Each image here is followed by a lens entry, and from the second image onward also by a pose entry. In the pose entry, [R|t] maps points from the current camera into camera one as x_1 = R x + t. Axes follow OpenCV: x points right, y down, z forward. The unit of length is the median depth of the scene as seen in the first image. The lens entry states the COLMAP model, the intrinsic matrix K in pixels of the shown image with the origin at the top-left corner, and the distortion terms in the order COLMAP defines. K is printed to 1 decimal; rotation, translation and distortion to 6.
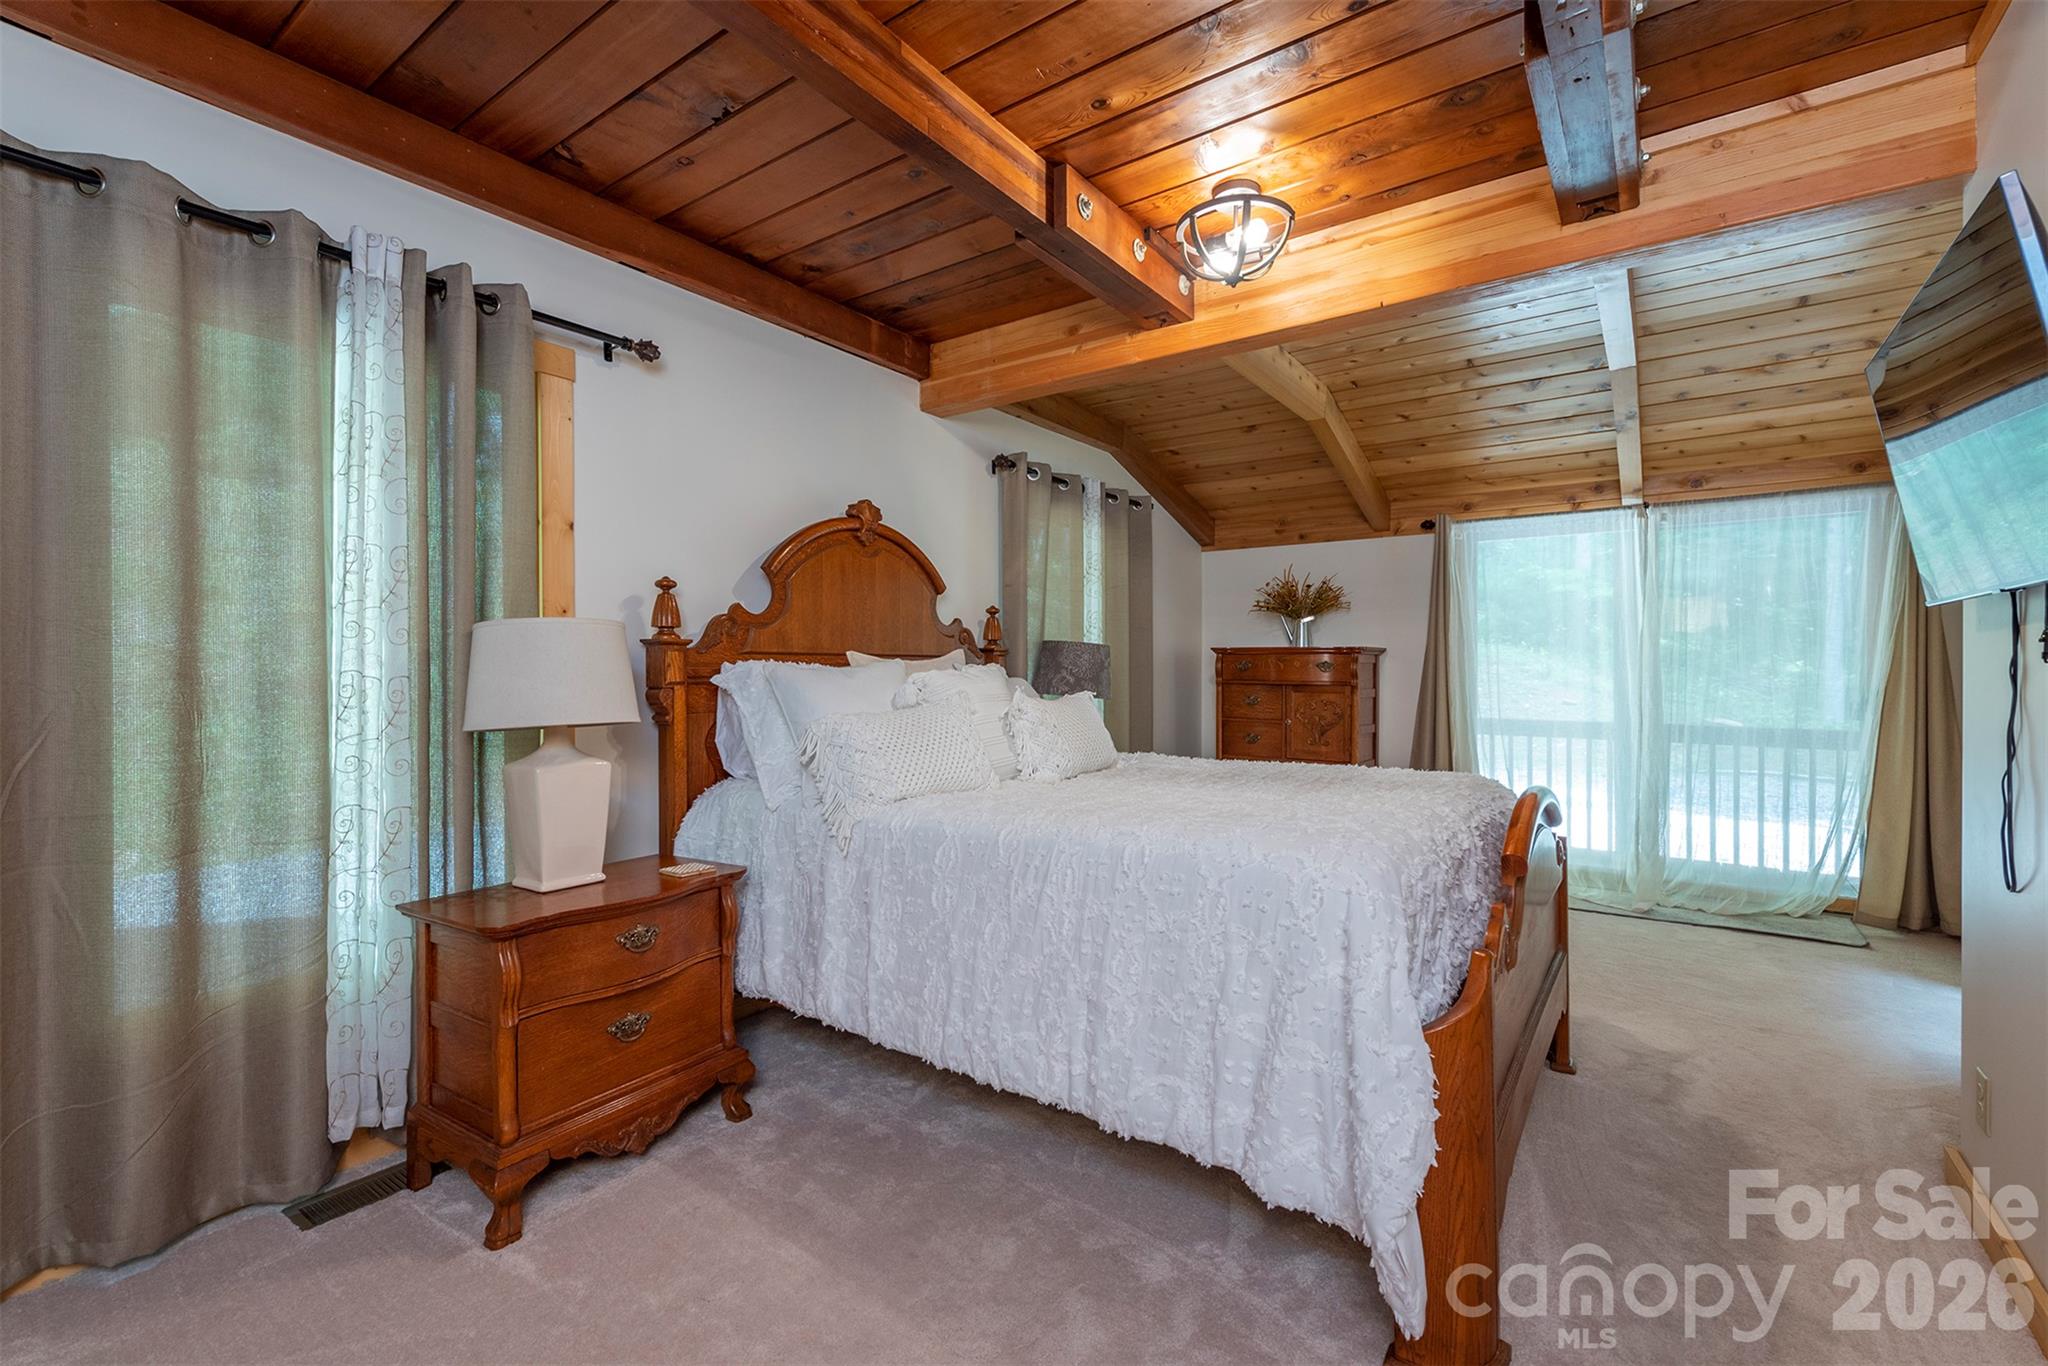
lens RADIAL K [[896.2, 0, 1034.6], [0, 896.2, 672.3], [0, 0, 1]] dist [0.000102, 0.000188]
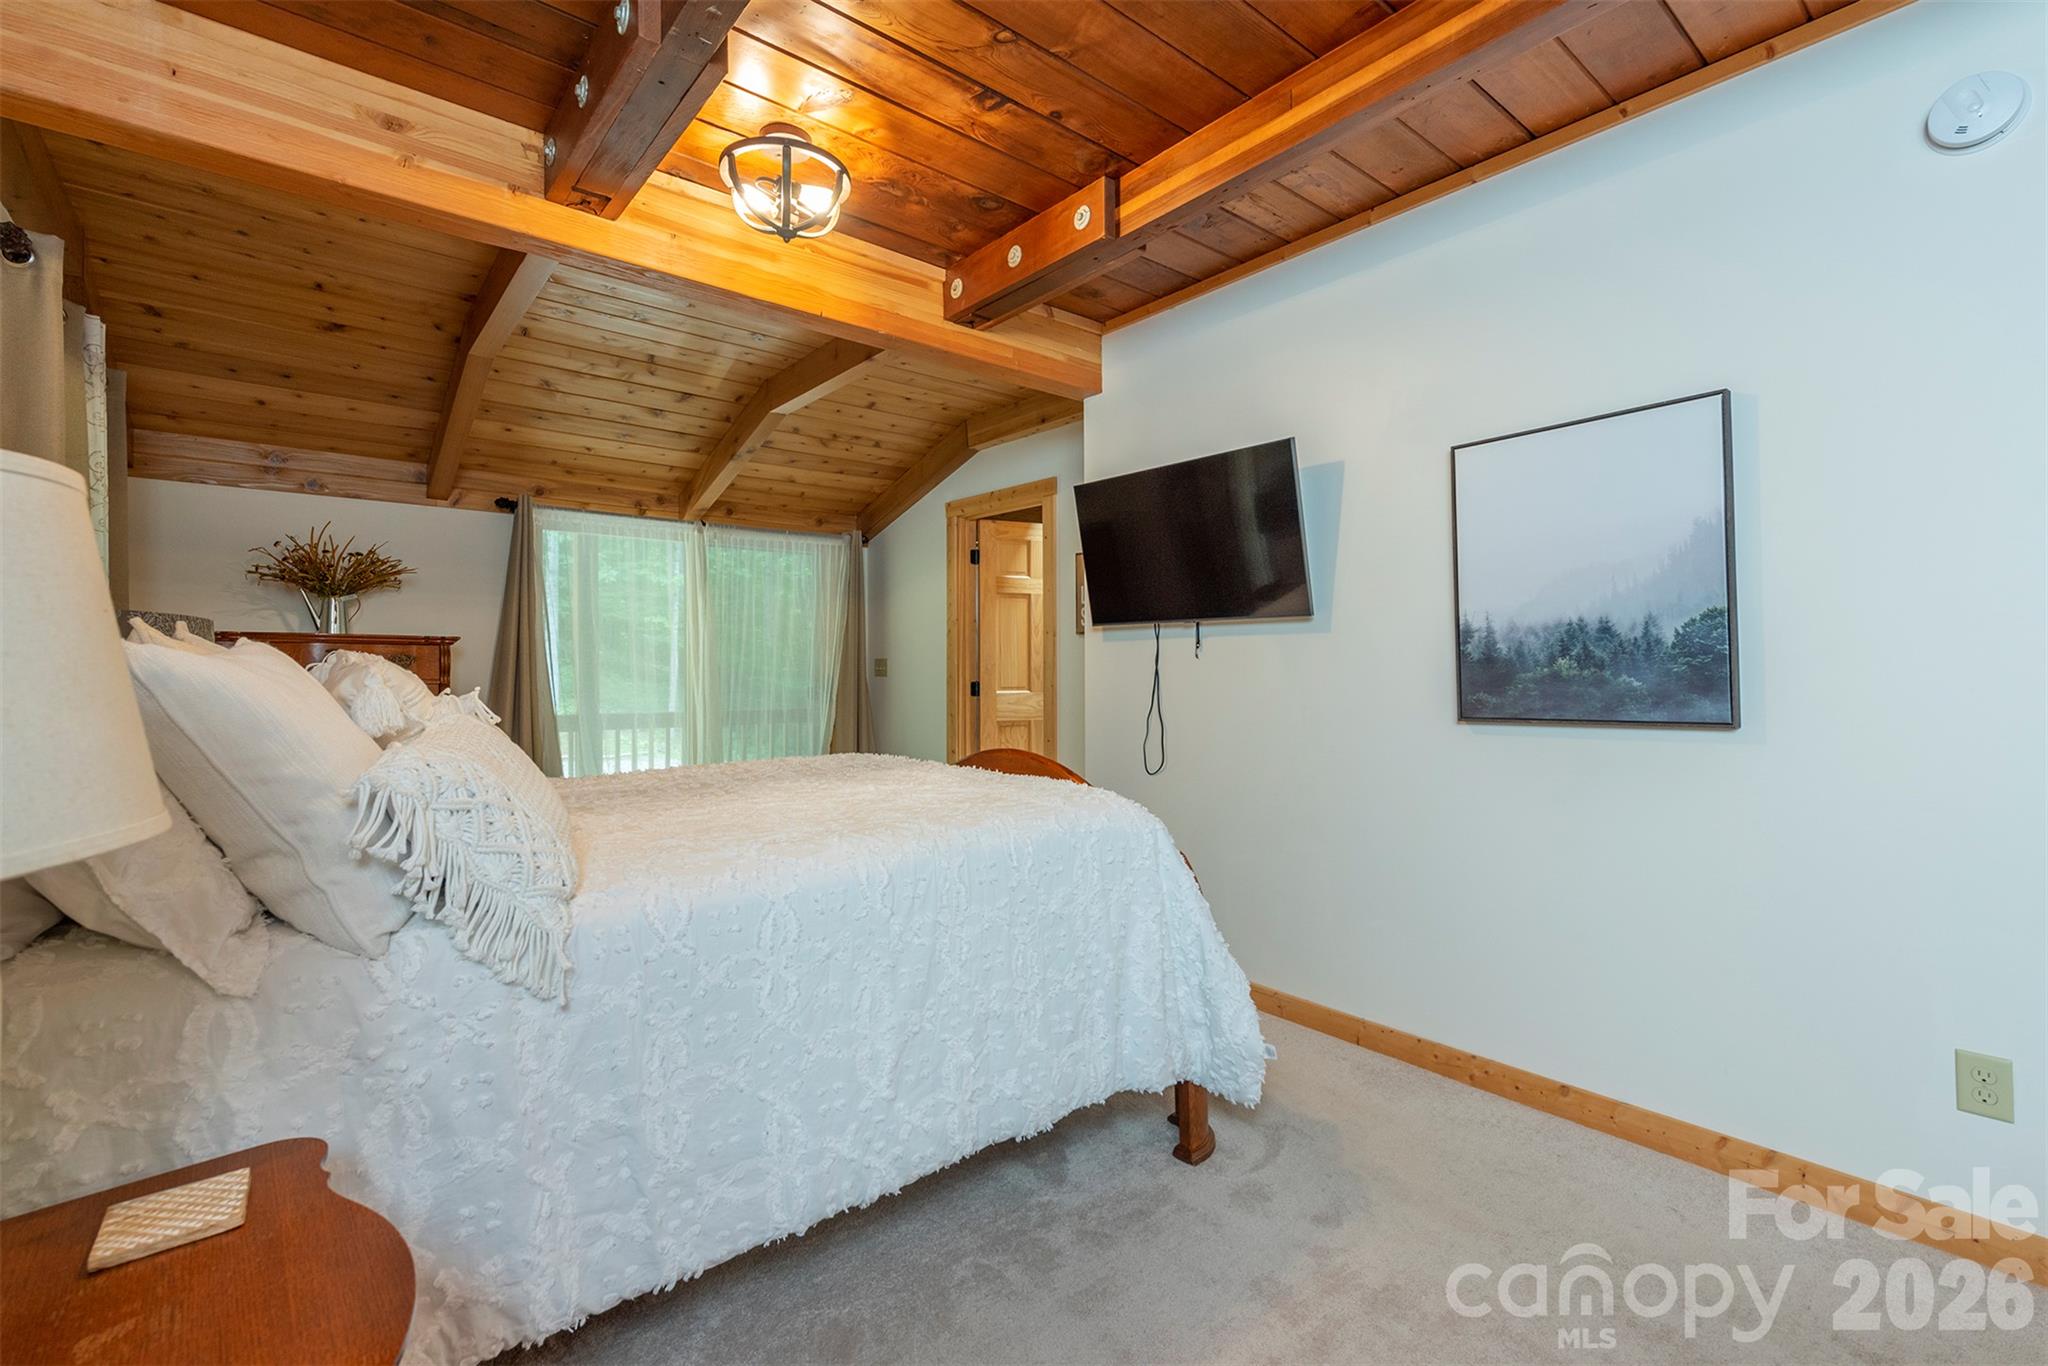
lens RADIAL K [[896.2, 0, 1034.6], [0, 896.2, 672.3], [0, 0, 1]] dist [0.000102, 0.000188]
pose [[0.248080, -0.005782, 0.968722, -0.328656], [0.002807, 0.999982, 0.005250, 0.001272], [-0.968736, 0.001417, 0.248092, 0.291328]]
